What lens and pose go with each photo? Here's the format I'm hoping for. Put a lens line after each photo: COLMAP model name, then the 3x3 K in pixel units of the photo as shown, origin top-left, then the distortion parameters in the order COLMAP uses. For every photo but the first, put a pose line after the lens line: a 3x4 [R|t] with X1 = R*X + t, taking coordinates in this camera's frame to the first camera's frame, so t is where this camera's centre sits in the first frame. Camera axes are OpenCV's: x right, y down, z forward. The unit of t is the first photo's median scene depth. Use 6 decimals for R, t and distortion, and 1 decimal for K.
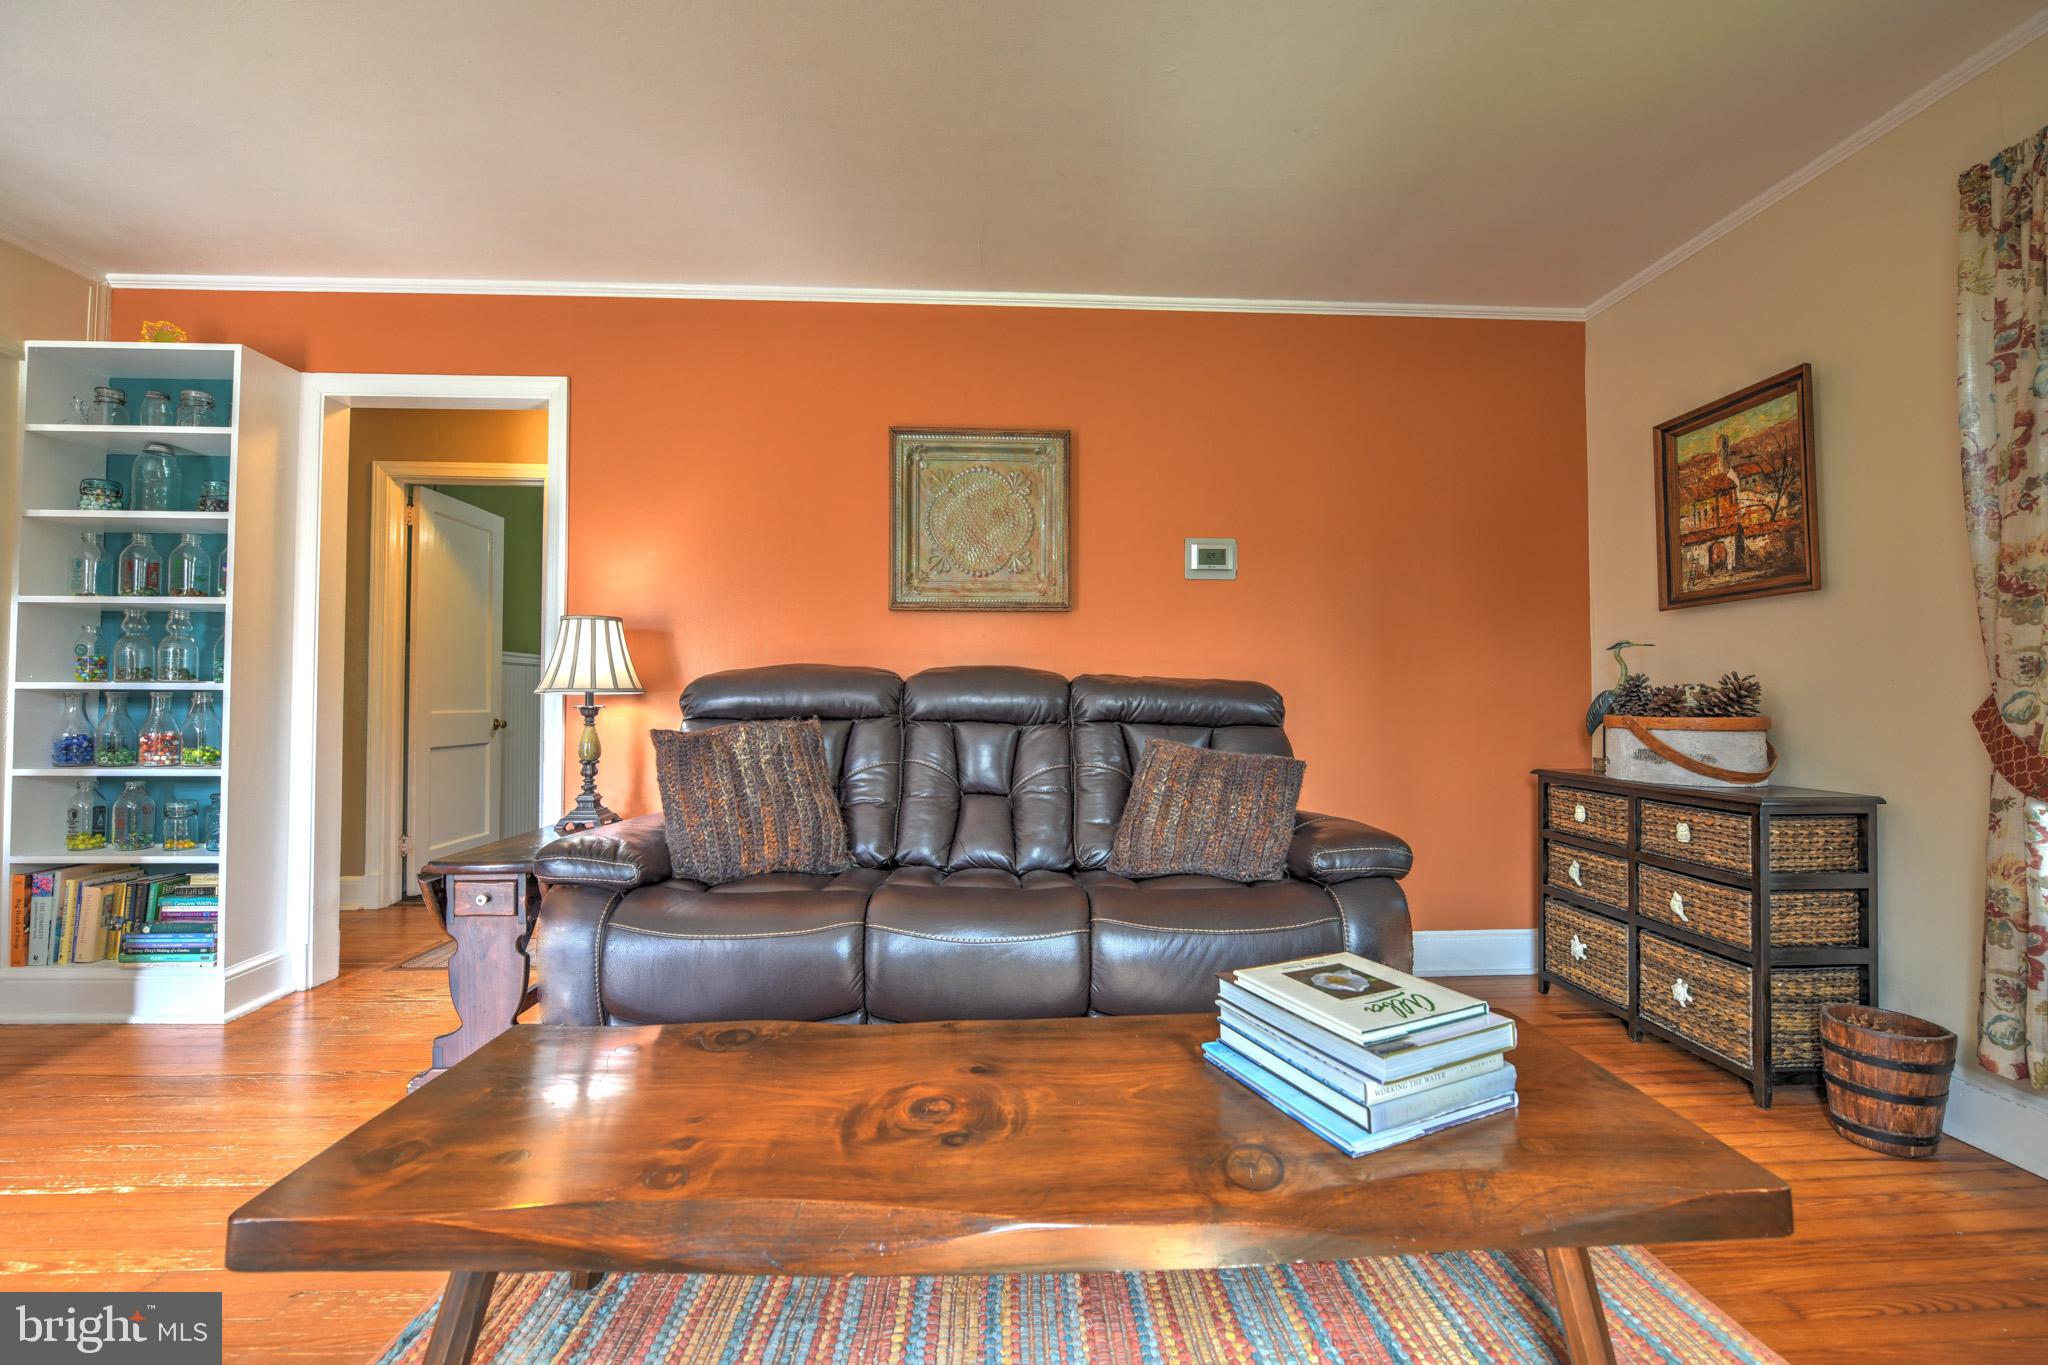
lens RADIAL K [[813.2, 0, 1024.0], [0, 813.2, 682.5], [0, 0, 1]] dist [-0.008752, -0.000412]
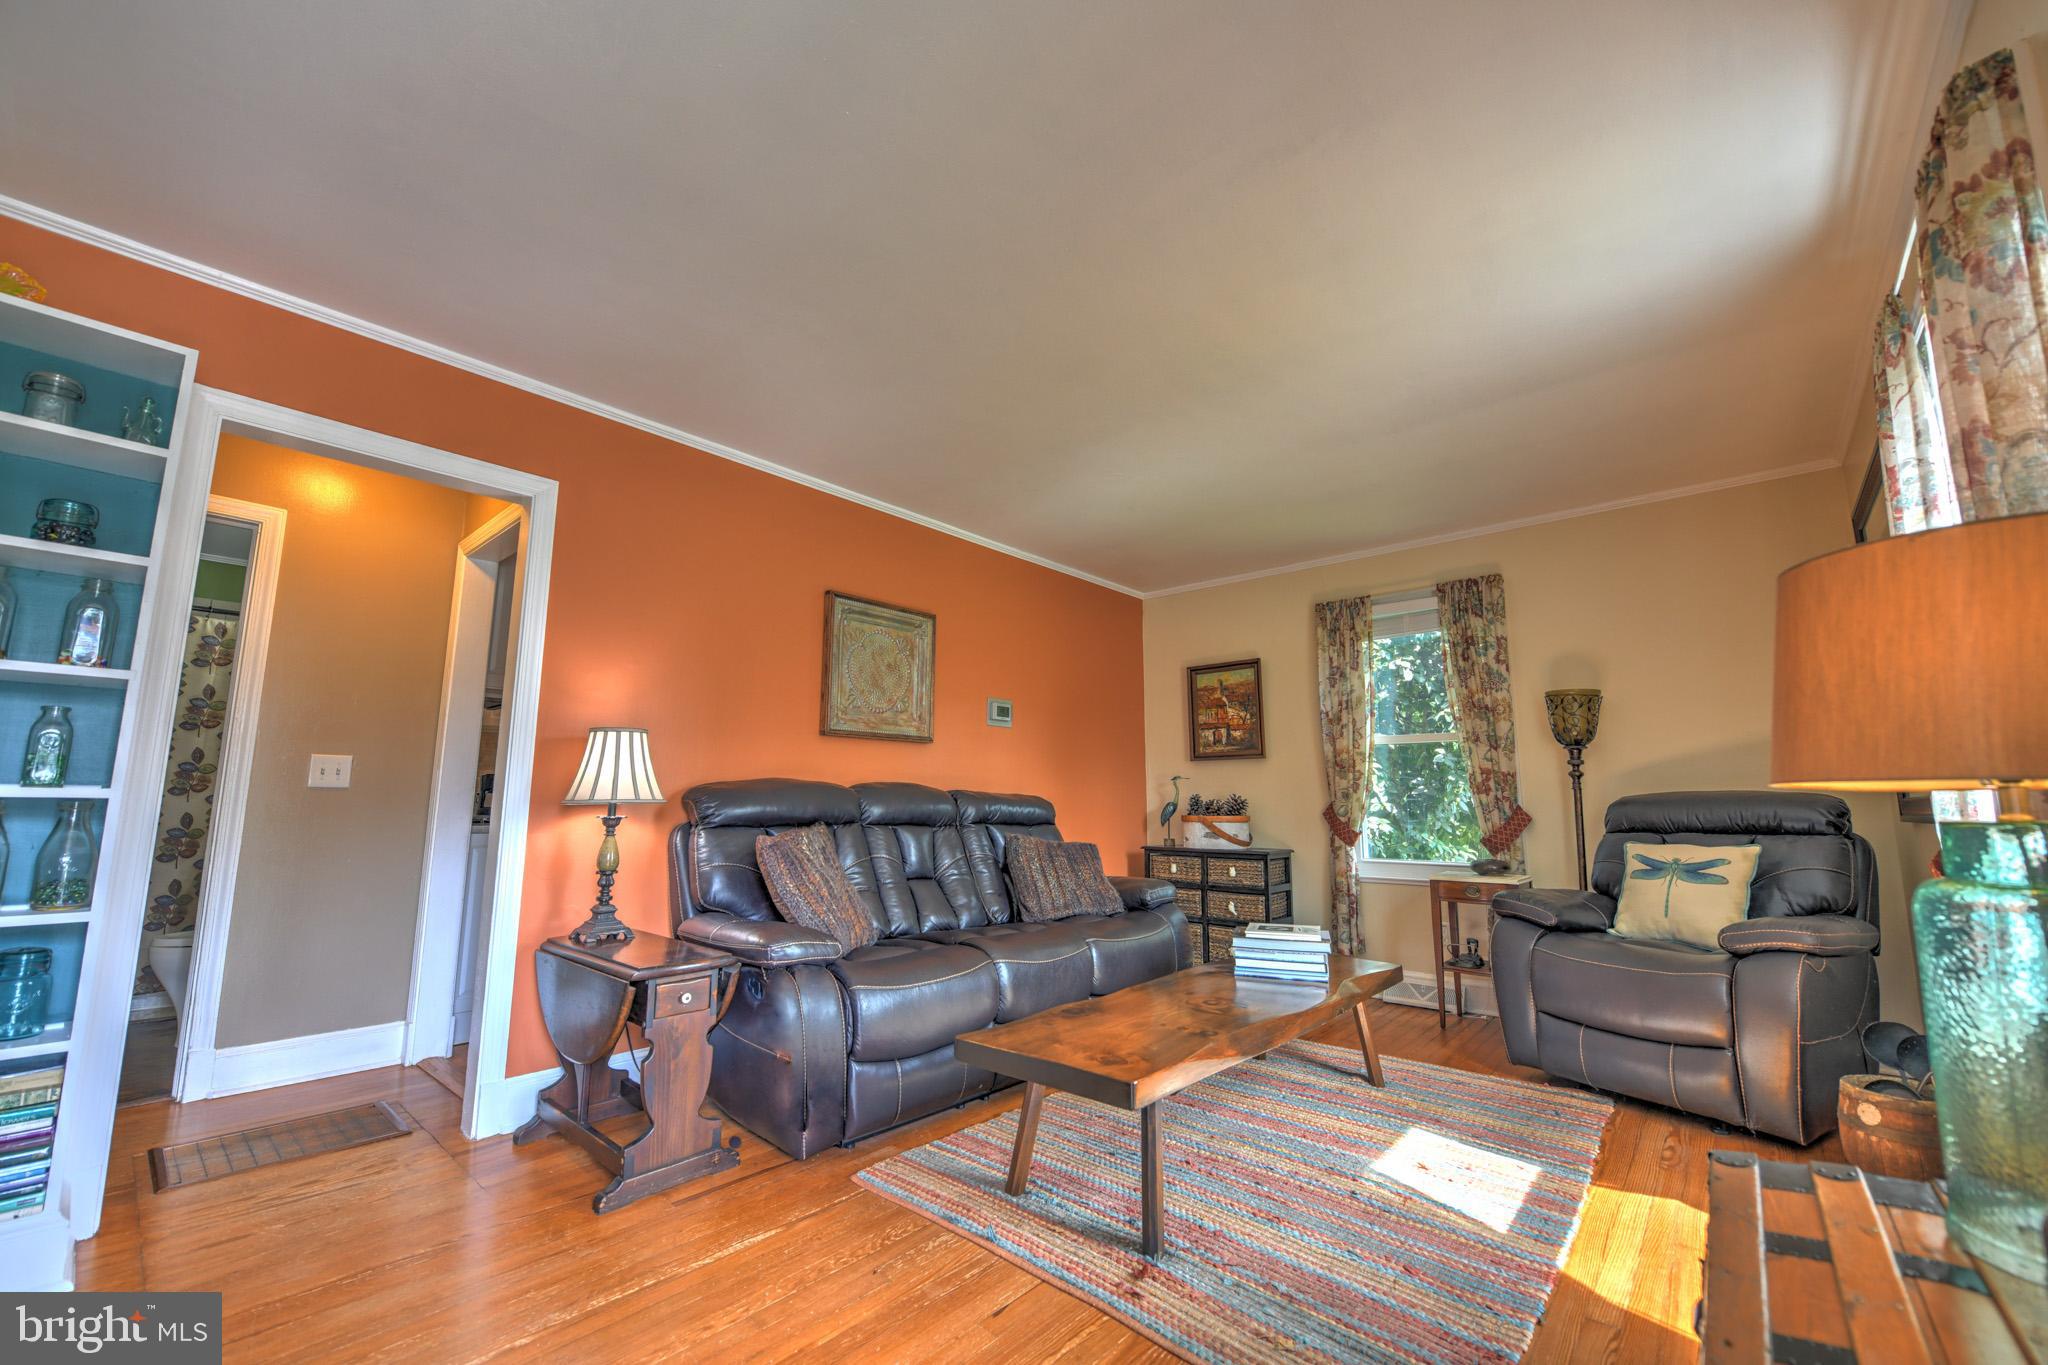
lens RADIAL K [[813.2, 0, 1024.0], [0, 813.2, 682.5], [0, 0, 1]] dist [-0.008752, -0.000412]
pose [[0.696057, 0.105752, 0.710156, -0.988370], [-0.016757, 0.991217, -0.131182, -0.013275], [-0.717791, 0.079411, 0.691715, -0.093886]]
